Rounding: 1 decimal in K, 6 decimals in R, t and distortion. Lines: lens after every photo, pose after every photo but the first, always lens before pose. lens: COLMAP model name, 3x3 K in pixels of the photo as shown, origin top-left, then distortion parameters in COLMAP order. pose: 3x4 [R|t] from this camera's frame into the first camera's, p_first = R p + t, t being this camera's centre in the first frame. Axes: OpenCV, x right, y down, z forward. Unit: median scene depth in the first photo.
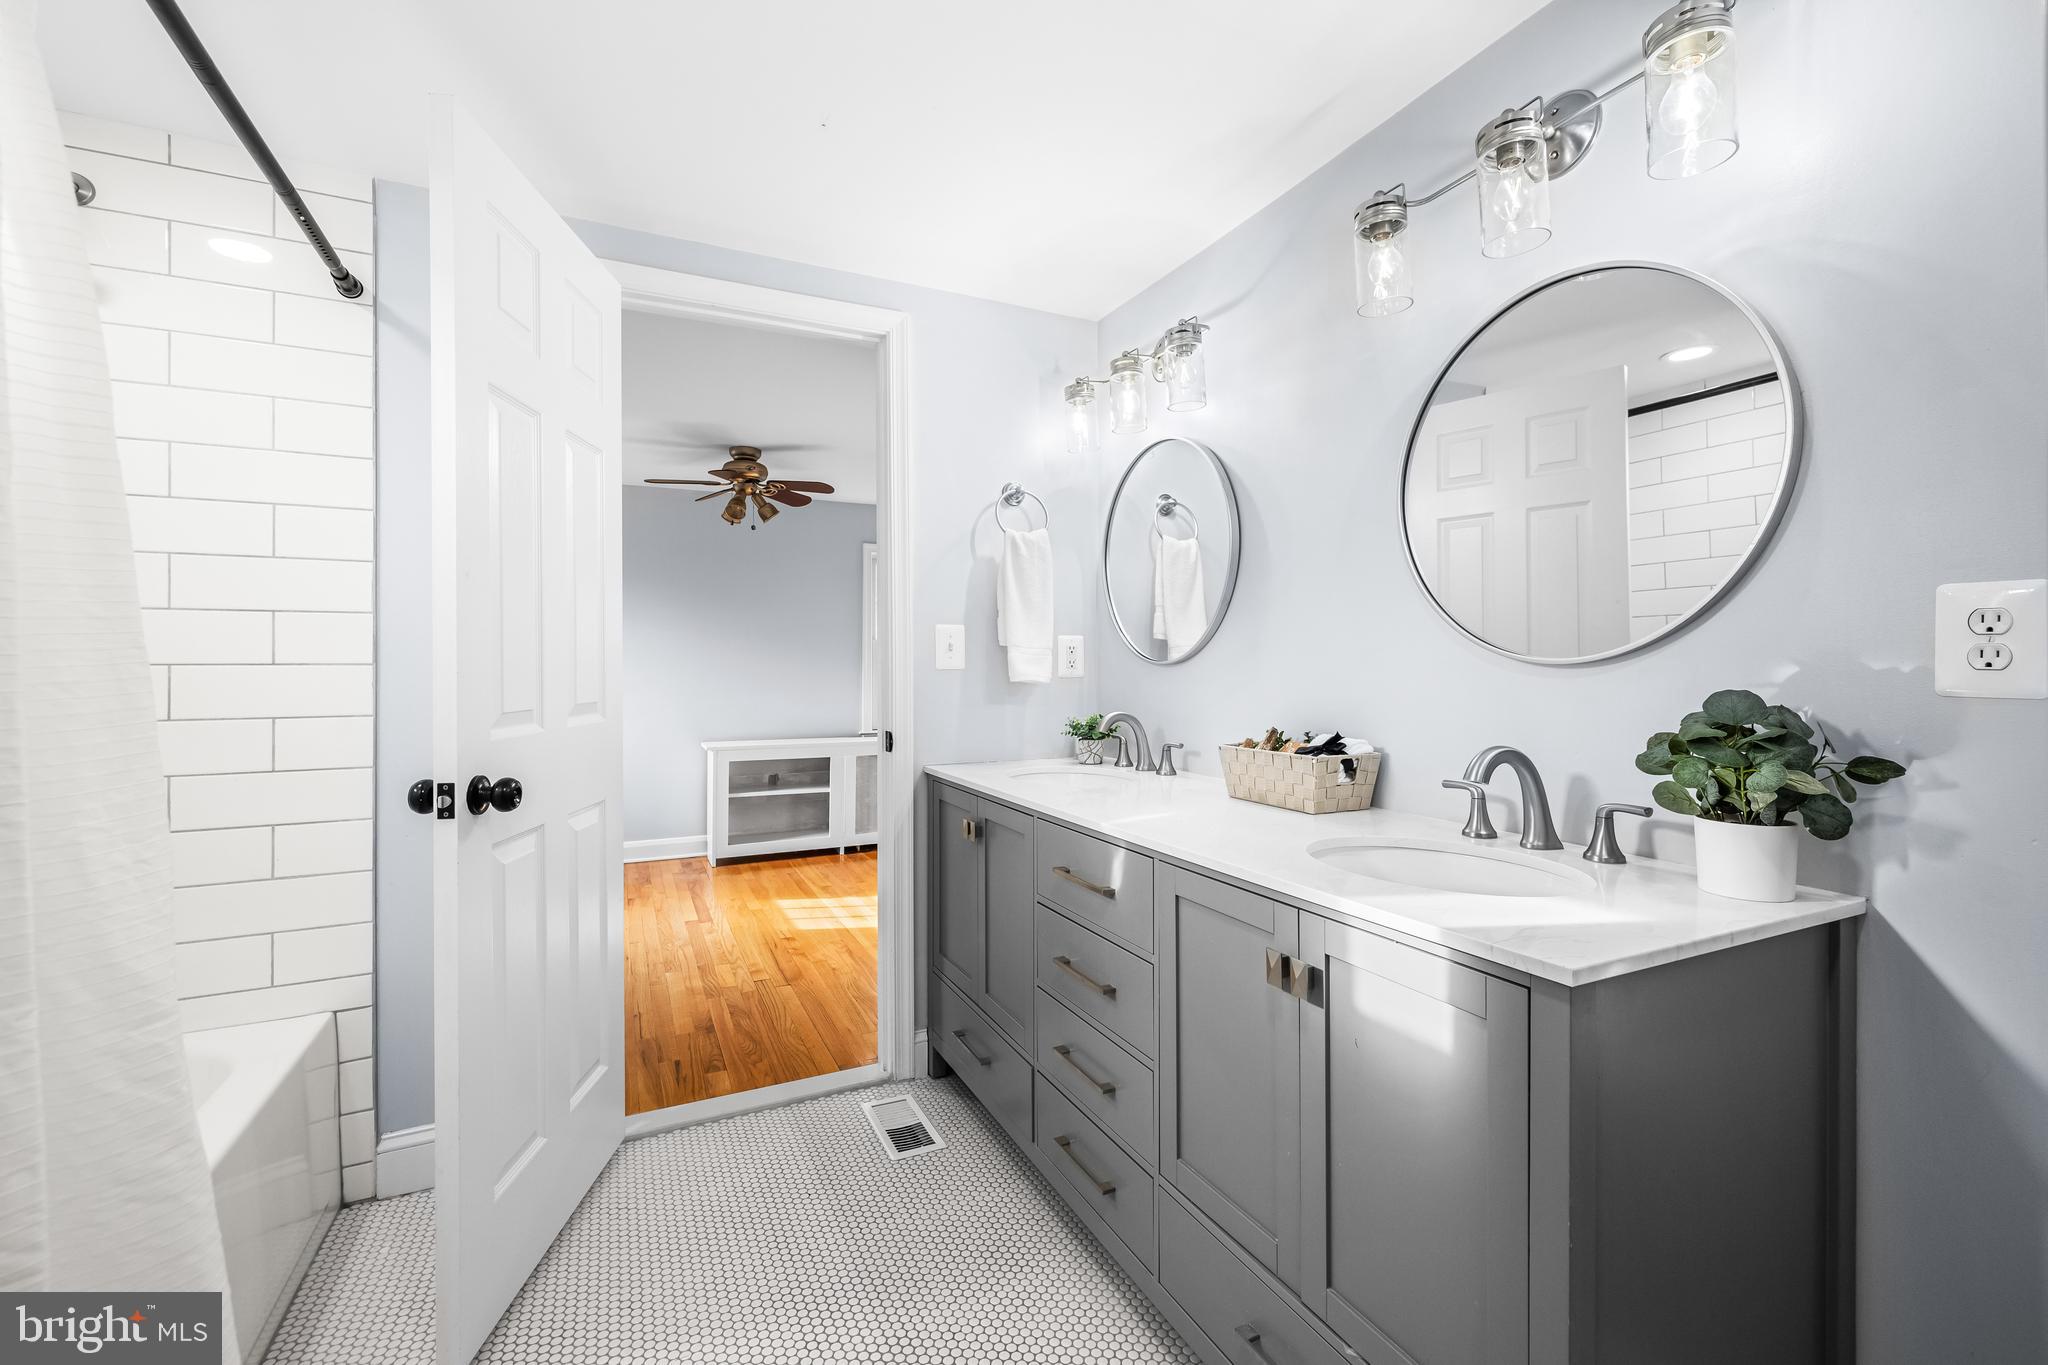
lens RADIAL K [[884.5, 0, 1025.5], [0, 884.5, 674.9], [0, 0, 1]] dist [0.004838, 0.000116]
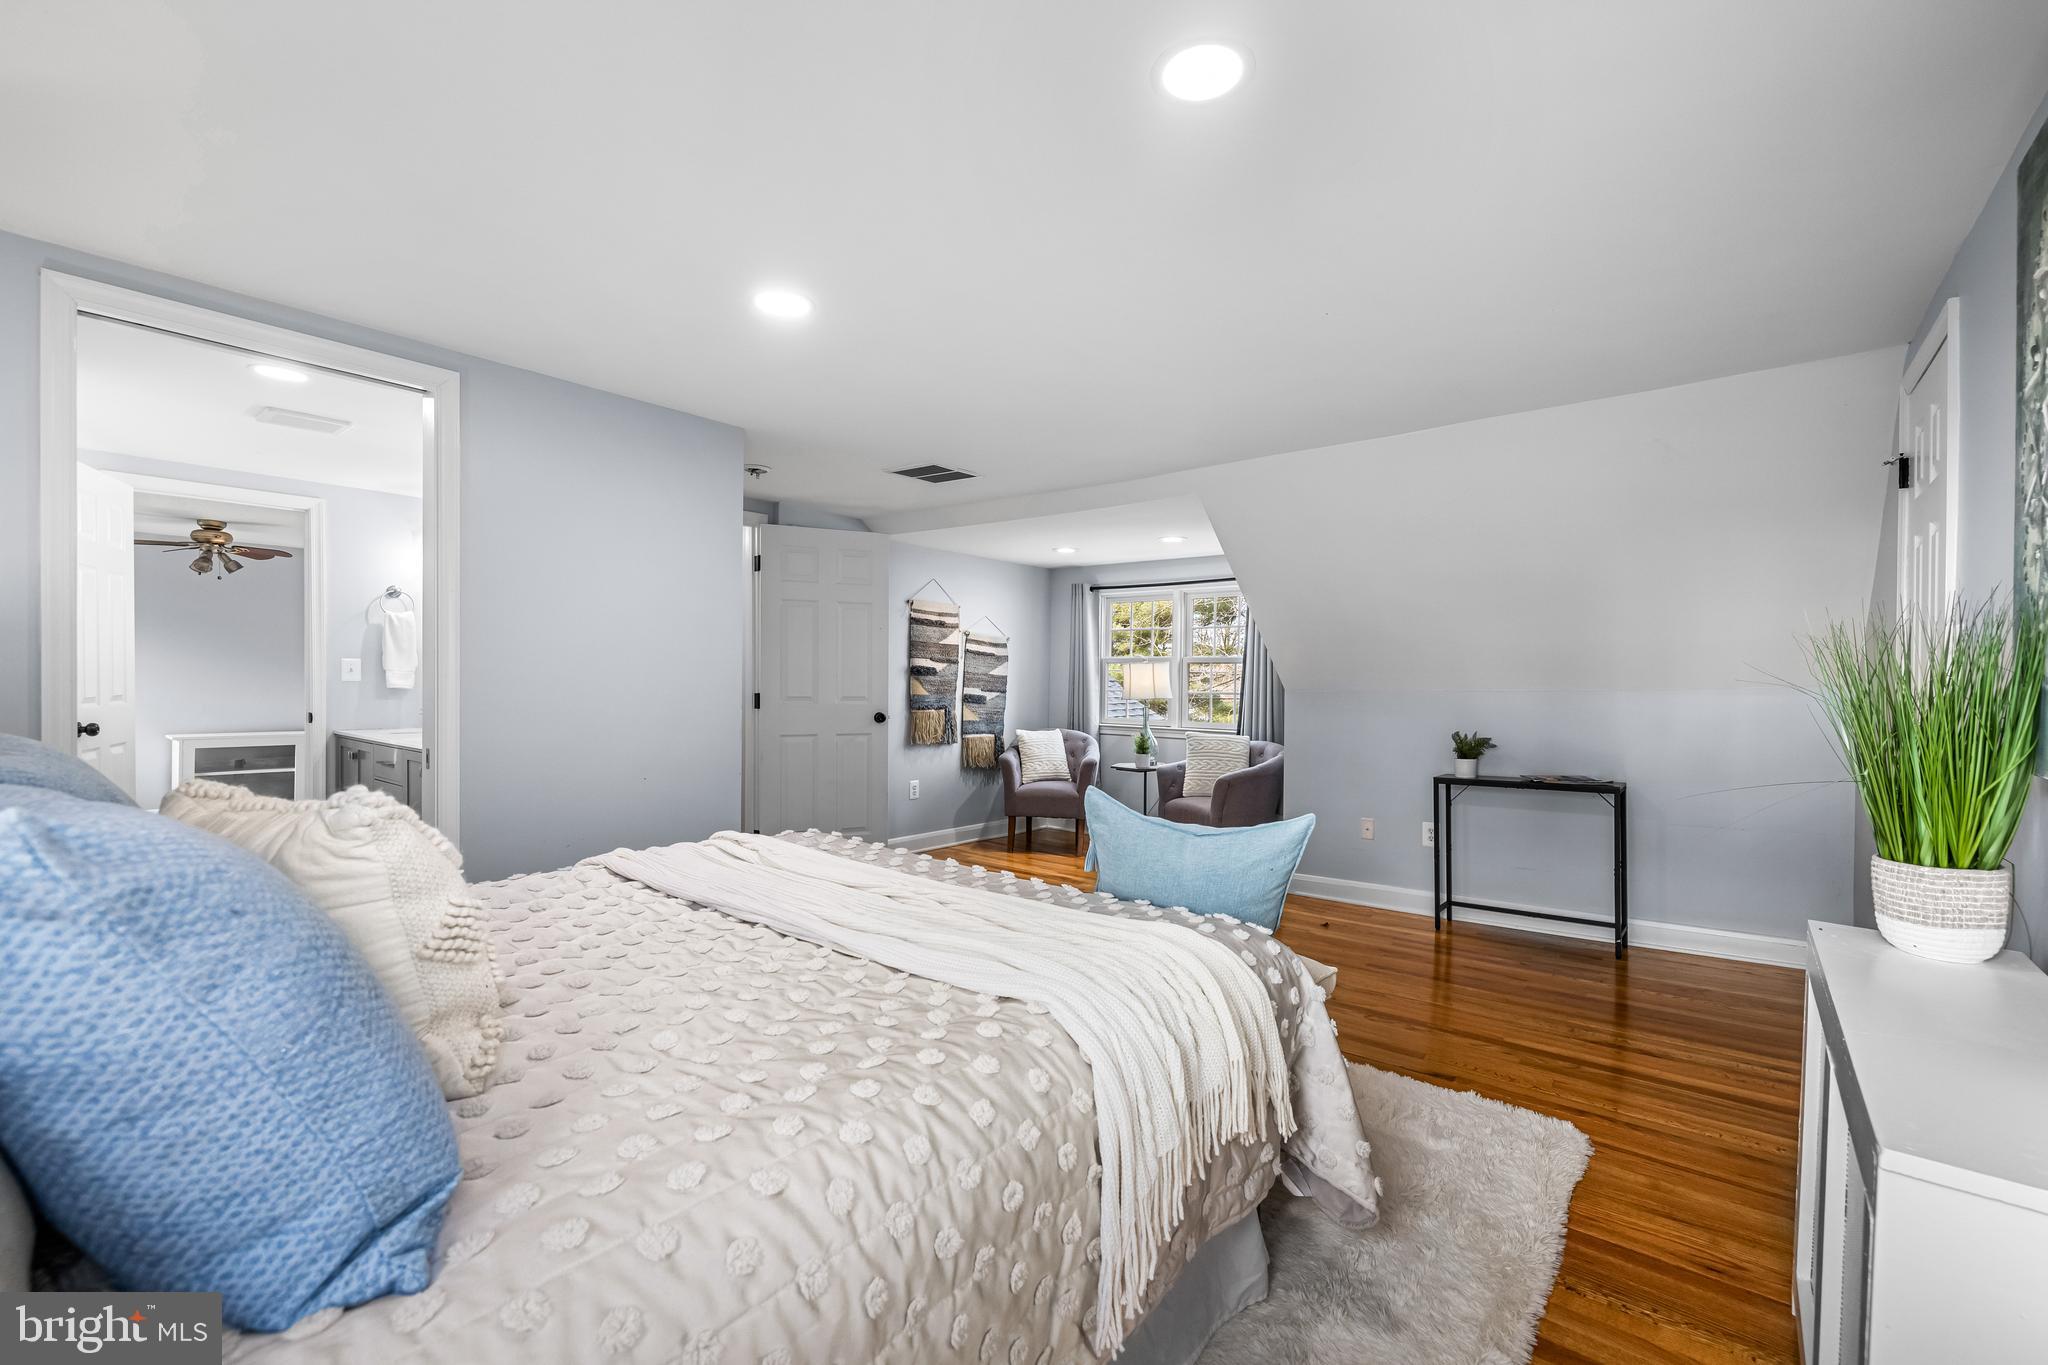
lens RADIAL K [[874.3, 0, 1034.4], [0, 874.3, 695.6], [0, 0, 1]] dist [0.002250, 0.000047]
pose [[0.899738, 0.002356, 0.436424, 0.267563], [-0.007159, 0.999931, 0.009361, -0.002235], [-0.436372, -0.011547, 0.899692, -0.875299]]
